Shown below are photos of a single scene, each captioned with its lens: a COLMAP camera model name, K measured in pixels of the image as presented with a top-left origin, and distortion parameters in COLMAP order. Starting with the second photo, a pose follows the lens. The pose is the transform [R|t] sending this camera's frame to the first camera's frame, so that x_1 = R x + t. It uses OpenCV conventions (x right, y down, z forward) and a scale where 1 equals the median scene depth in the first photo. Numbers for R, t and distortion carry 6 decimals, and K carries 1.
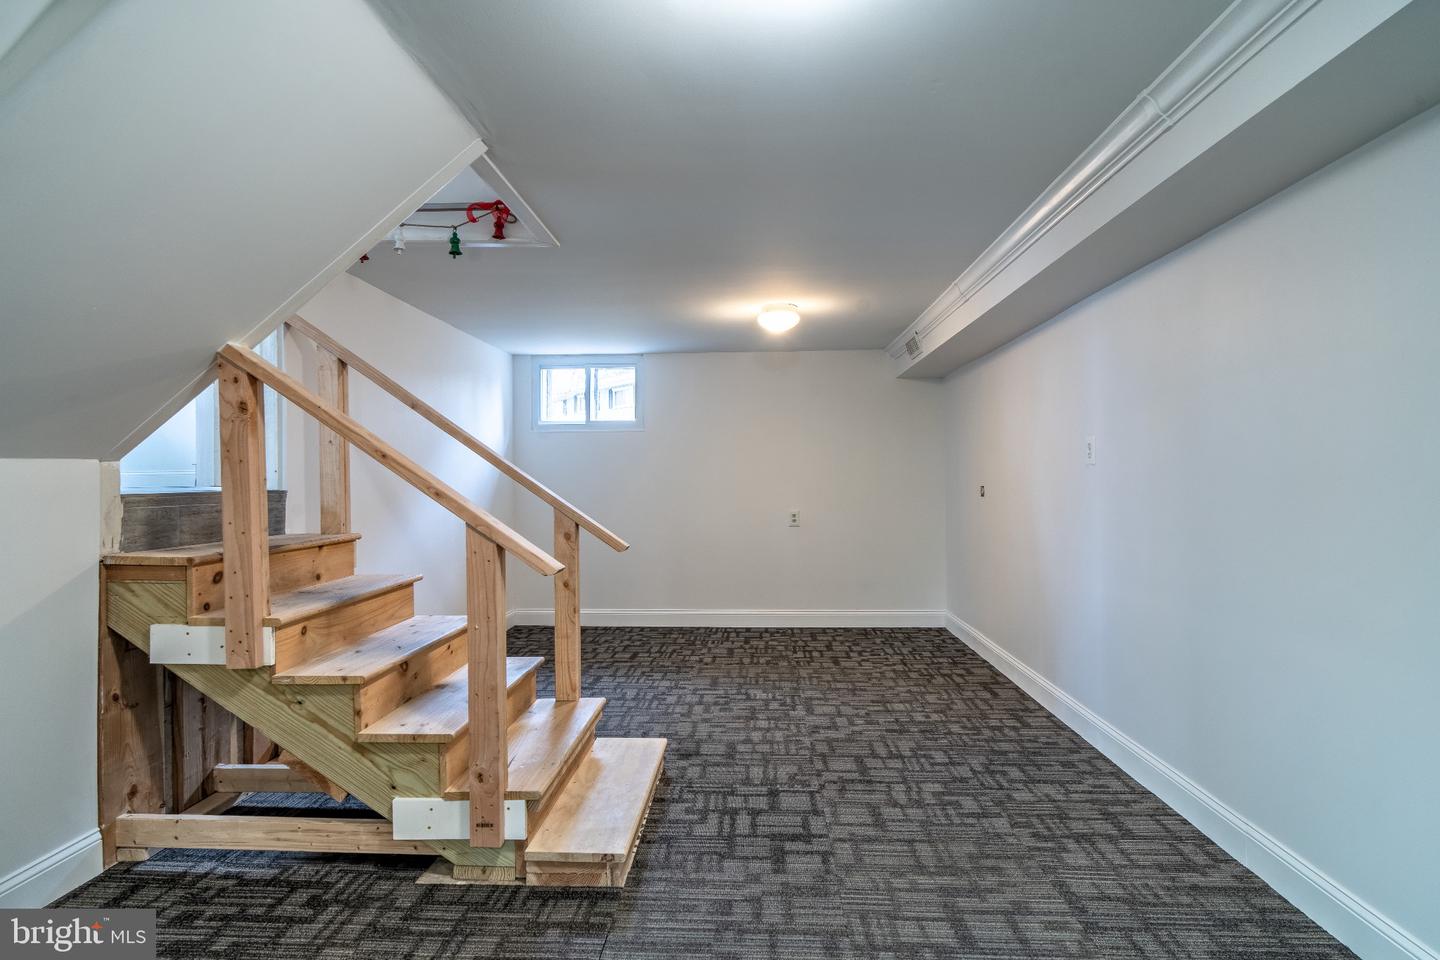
lens RADIAL K [[748.3, 0, 718.0], [0, 748.3, 480.4], [0, 0, 1]] dist [-0.001122, -0.001210]
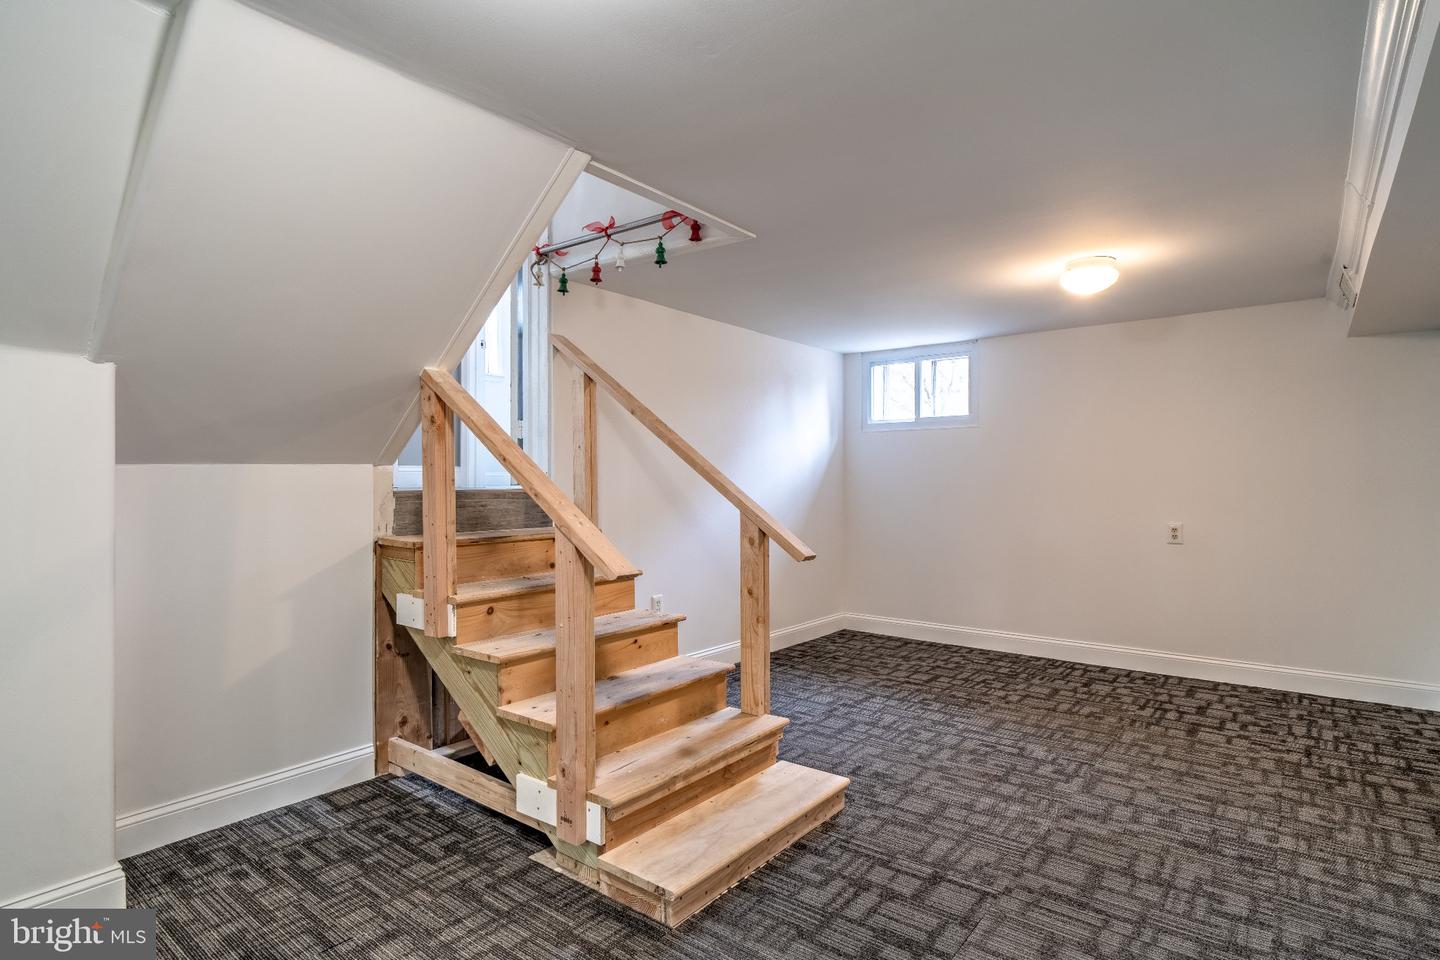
lens RADIAL K [[746.1, 0, 717.5], [0, 746.1, 480.1], [0, 0, 1]] dist [-0.001113, -0.000223]
pose [[0.815516, 0.005172, -0.578712, 0.358714], [-0.005888, 0.999982, 0.000640, -0.003792], [0.578705, 0.002885, 0.815532, 0.233024]]
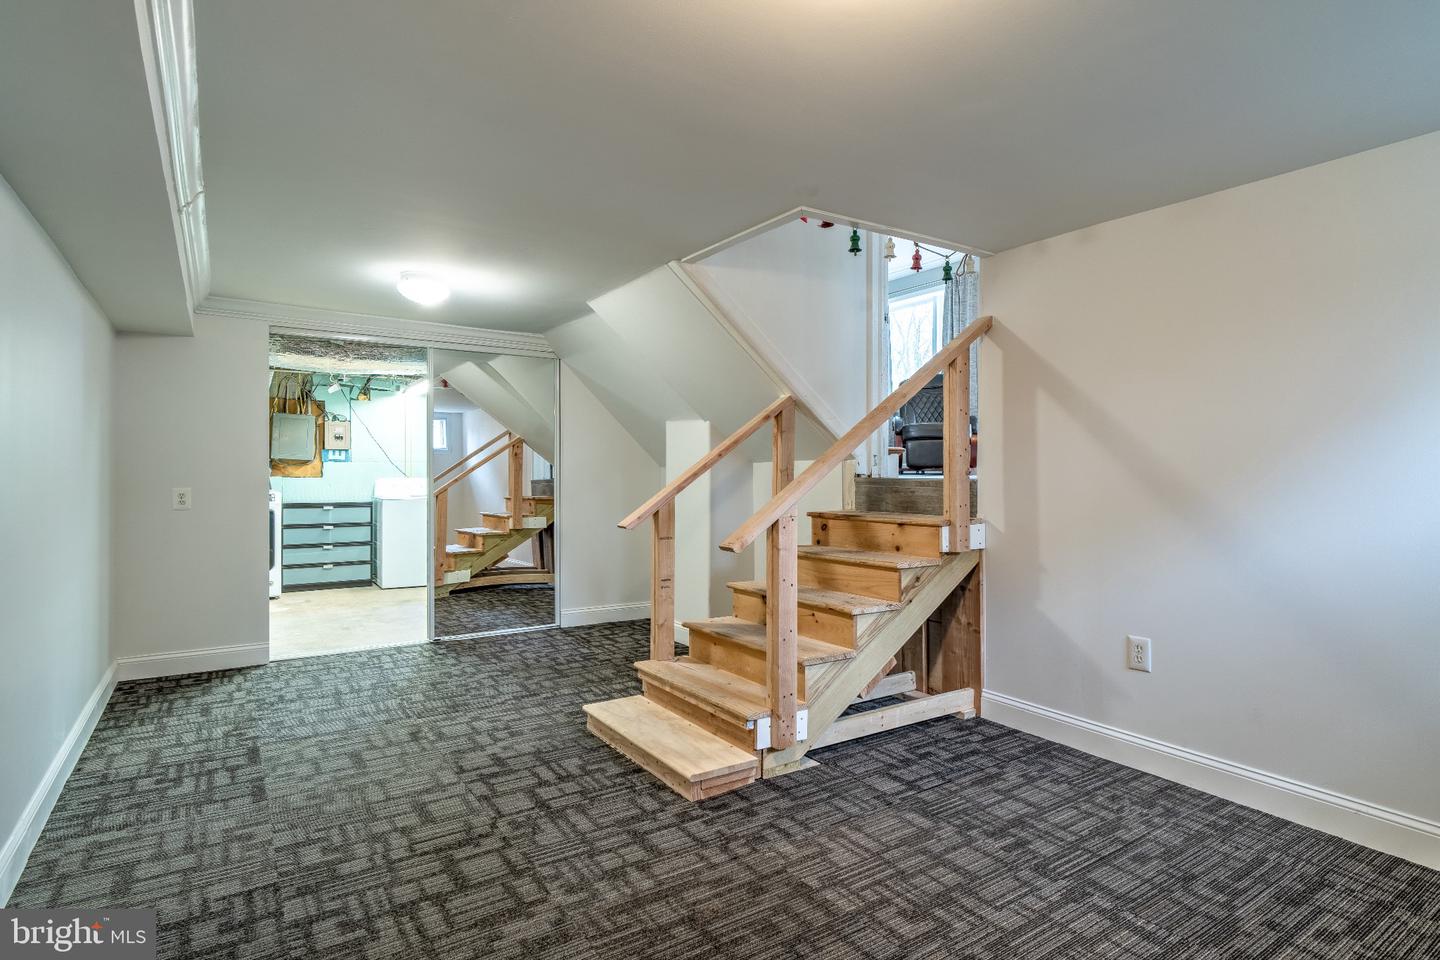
lens RADIAL K [[748.3, 0, 718.0], [0, 748.3, 480.4], [0, 0, 1]] dist [-0.001122, -0.001210]
pose [[-0.803718, 0.006905, -0.594970, 0.472340], [-0.001062, 0.999914, 0.013040, 0.002280], [0.595009, 0.011112, -0.803642, 1.973351]]
